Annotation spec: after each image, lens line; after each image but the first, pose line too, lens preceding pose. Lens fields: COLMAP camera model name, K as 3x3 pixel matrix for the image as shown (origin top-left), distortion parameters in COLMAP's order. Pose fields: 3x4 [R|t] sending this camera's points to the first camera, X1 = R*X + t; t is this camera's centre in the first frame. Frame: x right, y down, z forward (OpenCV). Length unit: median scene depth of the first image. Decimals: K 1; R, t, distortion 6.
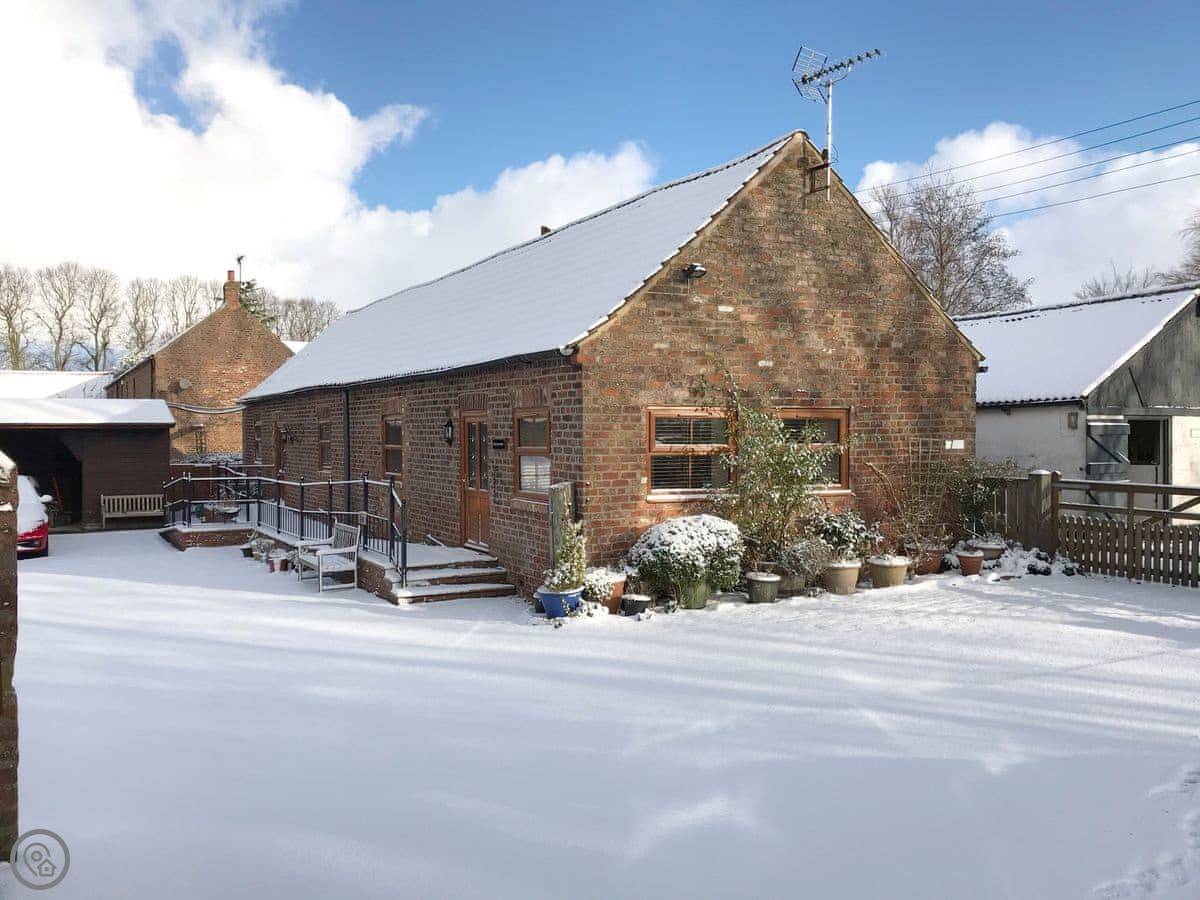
lens RADIAL K [[1045.7, 0, 600.0], [0, 1045.7, 450.0], [0, 0, 1]] dist [-0.081388, 0.000750]
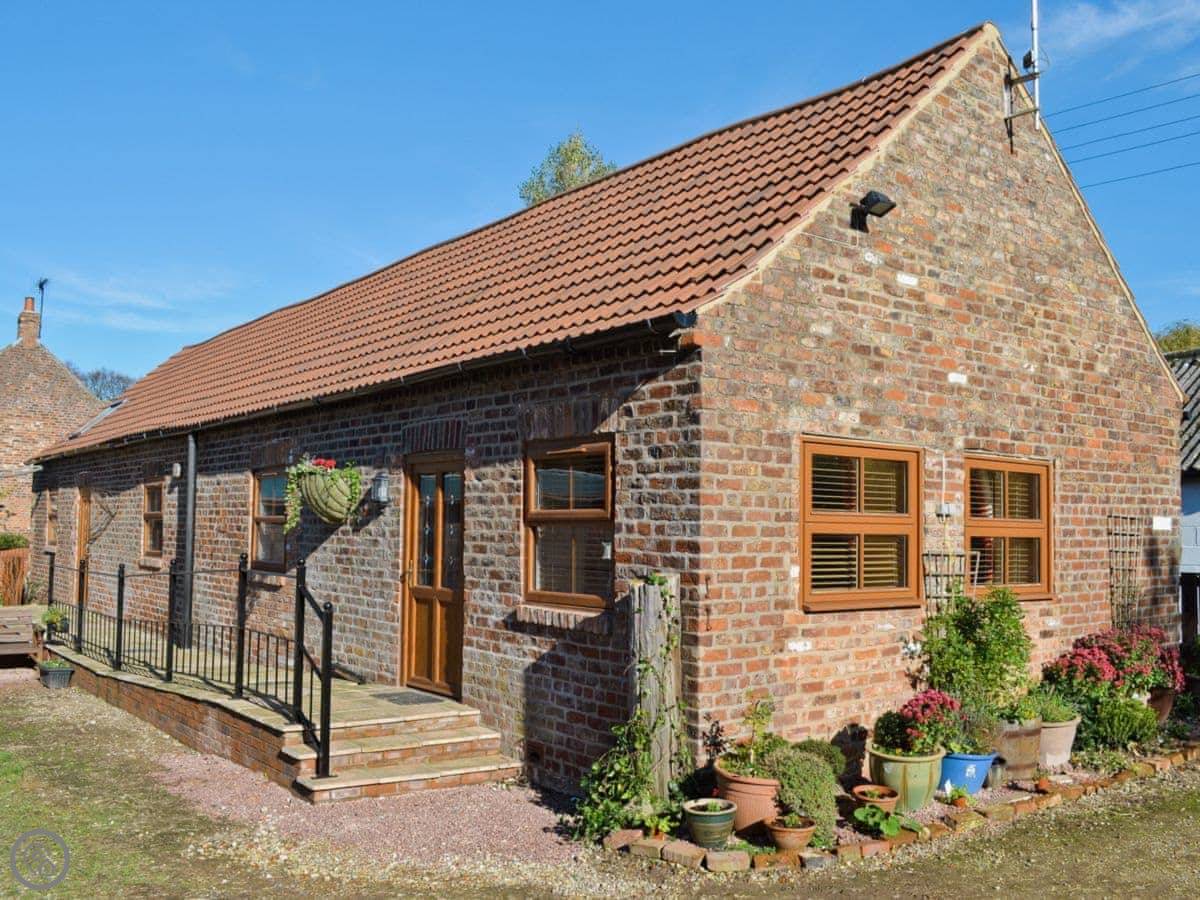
lens RADIAL K [[1045.7, 0, 600.0], [0, 1045.7, 450.0], [0, 0, 1]] dist [-0.081388, 0.000750]
pose [[0.985602, 0.032231, 0.165982, -0.135641], [-0.015637, 0.994832, -0.100325, 0.019995], [-0.168358, 0.096285, 0.981012, 0.439645]]
